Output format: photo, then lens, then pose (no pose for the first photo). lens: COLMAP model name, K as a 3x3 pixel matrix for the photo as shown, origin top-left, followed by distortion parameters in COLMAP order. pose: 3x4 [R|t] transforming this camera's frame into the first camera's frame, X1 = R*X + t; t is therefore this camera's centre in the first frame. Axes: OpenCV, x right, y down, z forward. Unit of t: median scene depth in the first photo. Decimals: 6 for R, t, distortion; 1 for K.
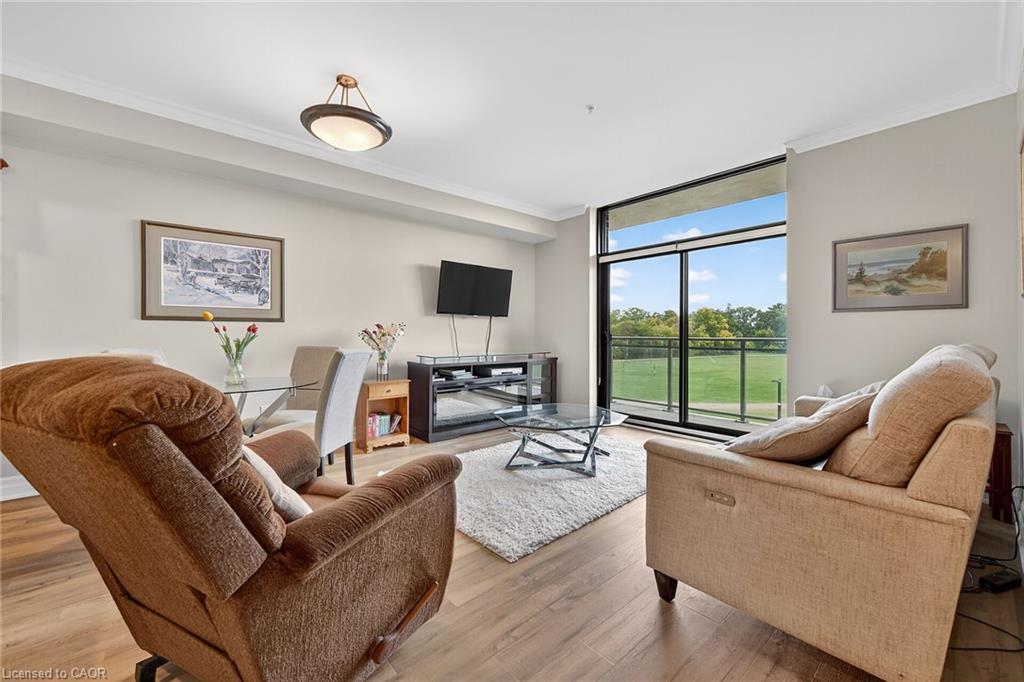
lens RADIAL K [[409.5, 0, 514.4], [0, 409.5, 330.8], [0, 0, 1]] dist [0.000246, -0.000238]
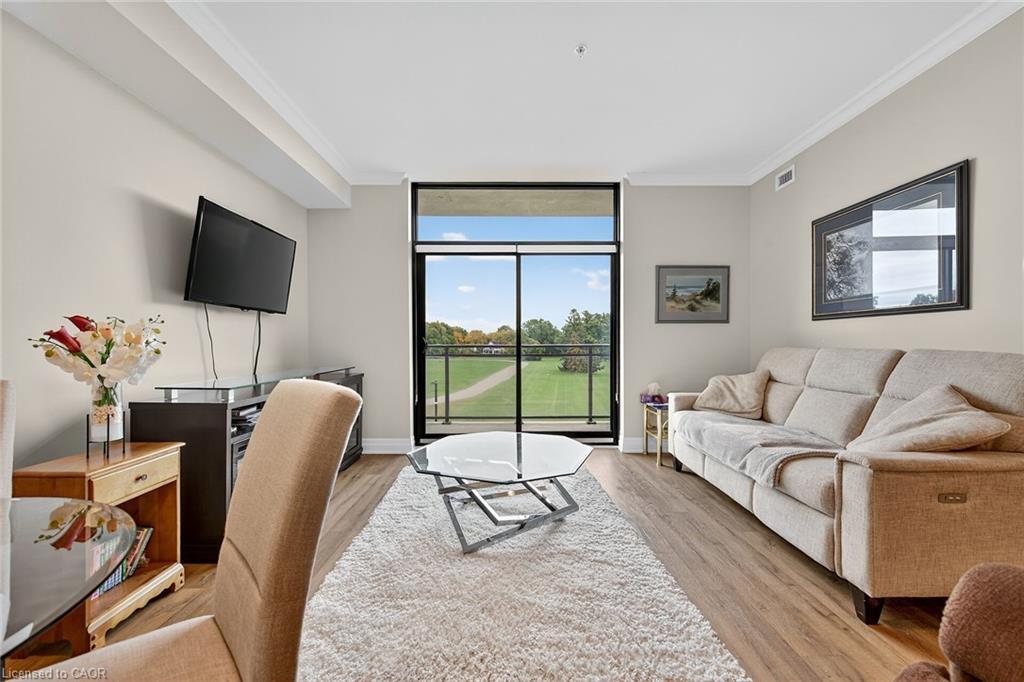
lens RADIAL K [[412.5, 0, 513.5], [0, 412.5, 345.0], [0, 0, 1]] dist [-0.000749, -0.000363]
pose [[0.649250, -0.008249, 0.760530, -0.403685], [-0.004043, 0.999890, 0.014297, 0.004631], [-0.760564, -0.012357, 0.649145, 0.472342]]
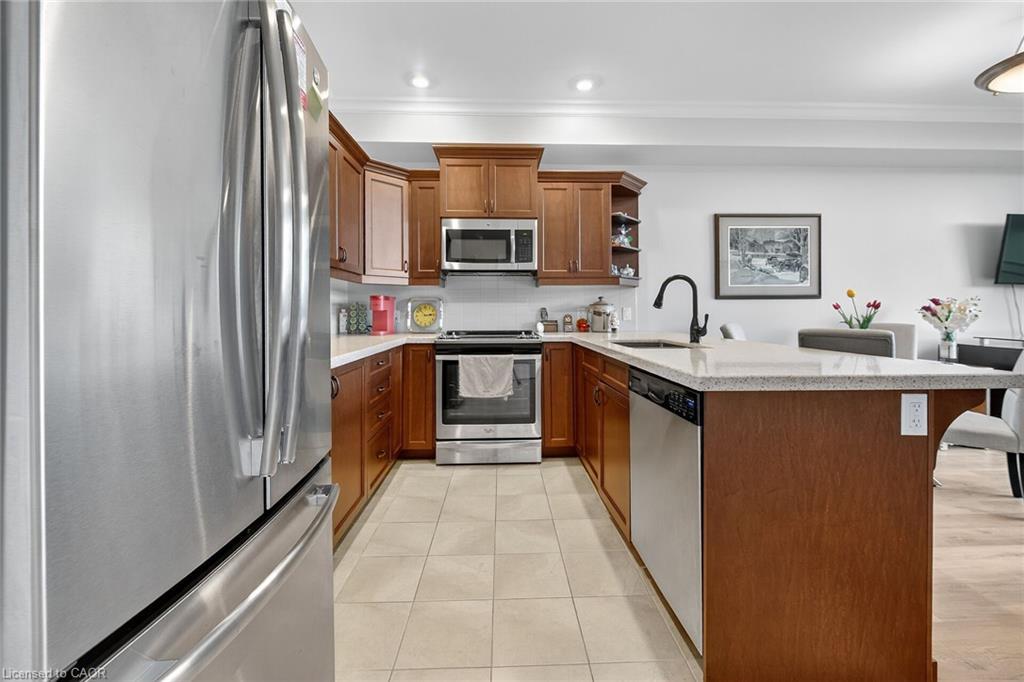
lens RADIAL K [[414.7, 0, 511.7], [0, 414.7, 312.0], [0, 0, 1]] dist [0.000388, -0.002620]
pose [[0.773907, -0.003038, -0.633293, -0.521133], [0.009985, 0.999923, 0.007405, -0.004223], [0.633221, -0.012054, 0.773877, -0.243065]]
